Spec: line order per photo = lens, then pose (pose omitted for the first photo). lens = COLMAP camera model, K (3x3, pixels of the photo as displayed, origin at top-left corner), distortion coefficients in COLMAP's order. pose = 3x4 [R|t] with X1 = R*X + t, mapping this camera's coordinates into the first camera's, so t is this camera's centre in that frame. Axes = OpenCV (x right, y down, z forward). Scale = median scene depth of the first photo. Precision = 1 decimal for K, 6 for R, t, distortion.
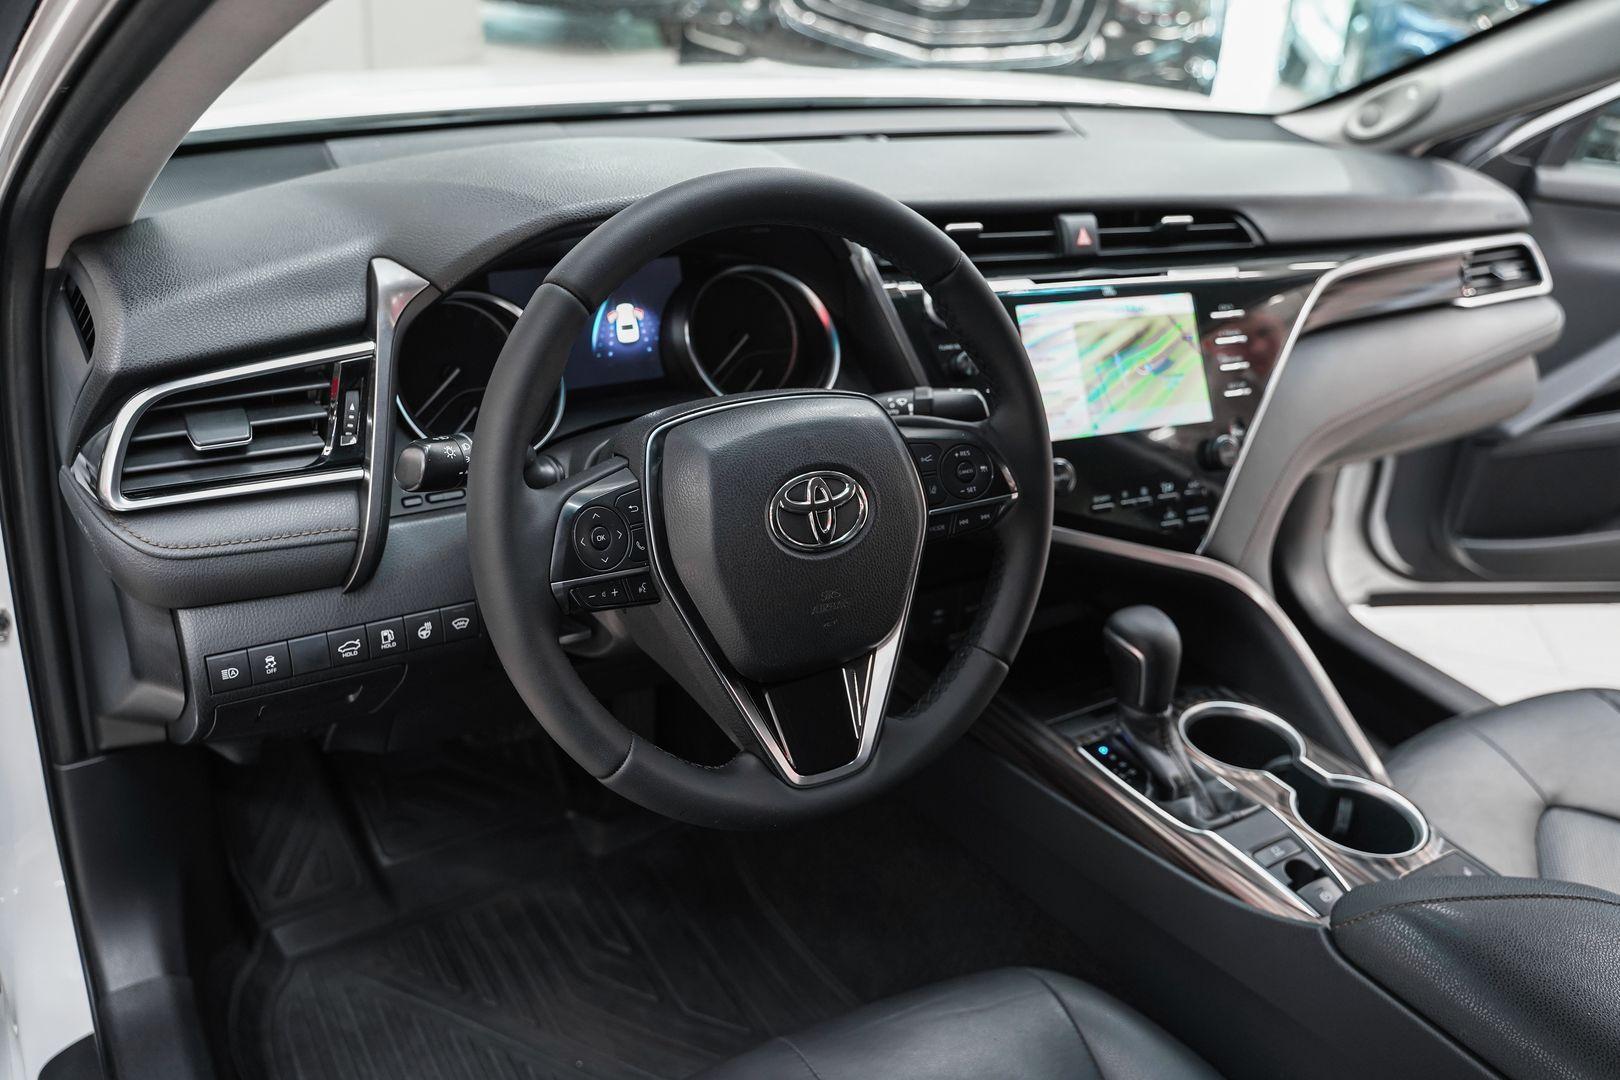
lens RADIAL K [[1330.2, 0, 822.7], [0, 1330.2, 536.6], [0, 0, 1]] dist [-0.134401, 0.117768]
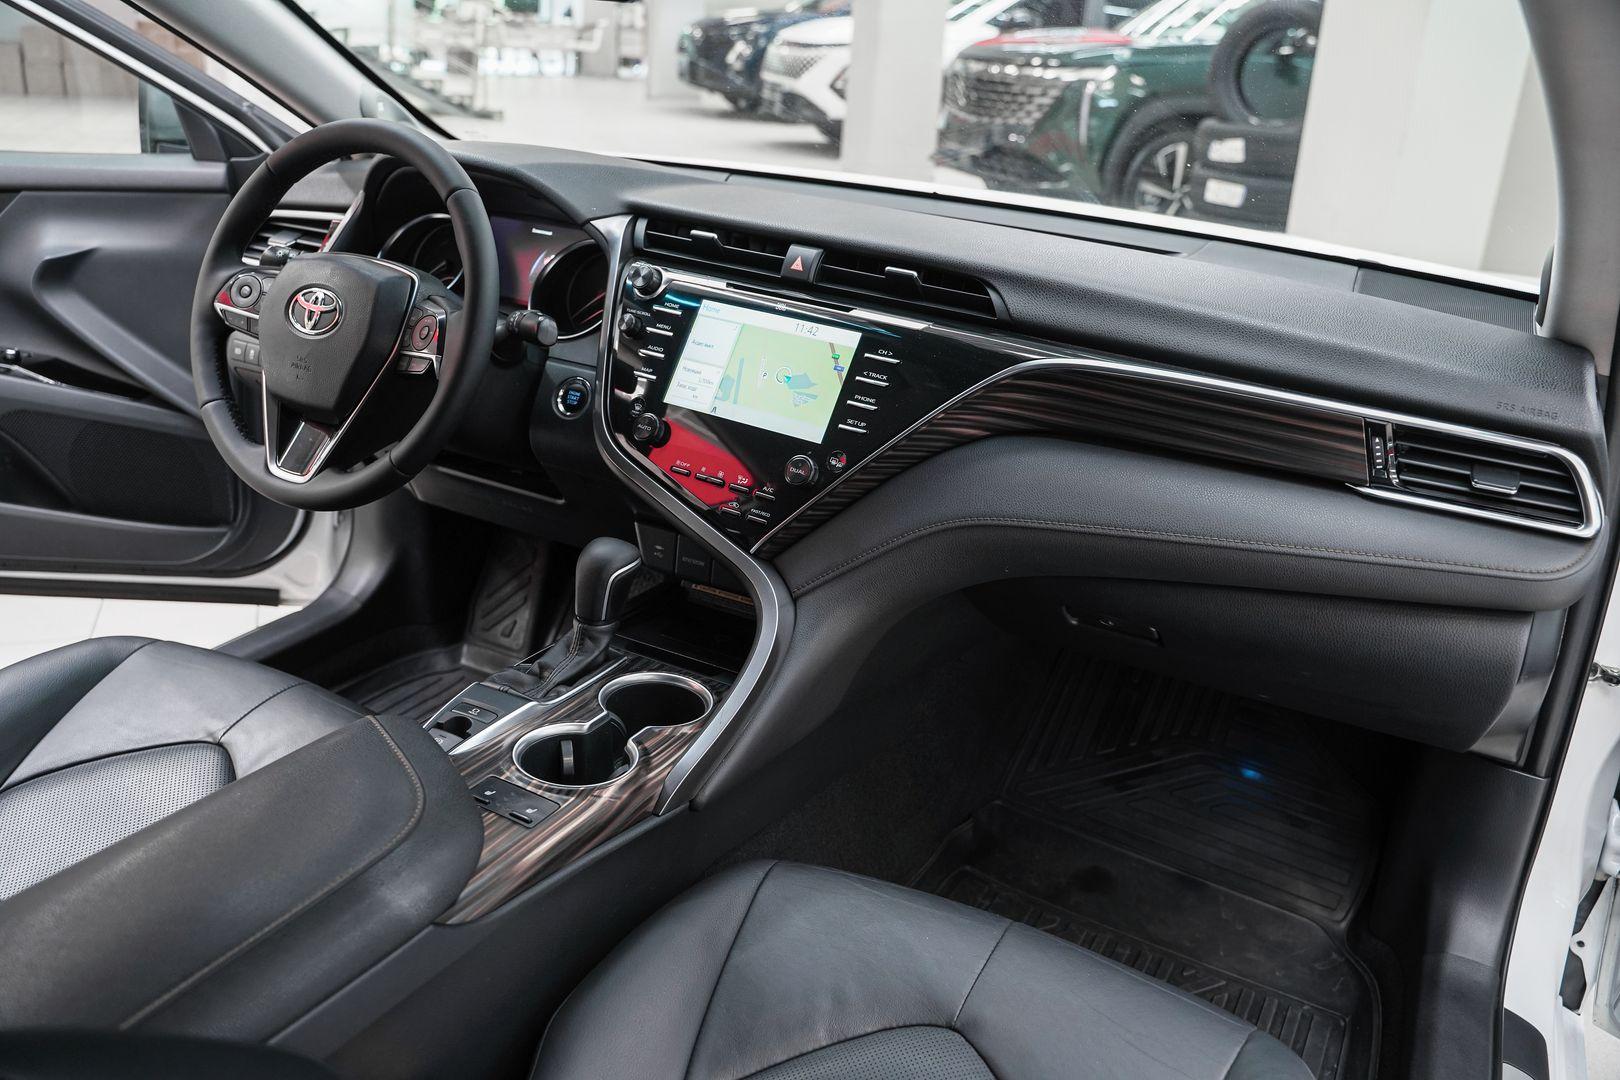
lens RADIAL K [[1330.2, 0, 822.7], [0, 1330.2, 536.6], [0, 0, 1]] dist [-0.134401, 0.117768]
pose [[0.516382, 0.279152, -0.809583, 1.284869], [-0.417263, 0.907580, 0.046796, -0.079498], [0.747824, 0.313644, 0.585138, 0.439391]]
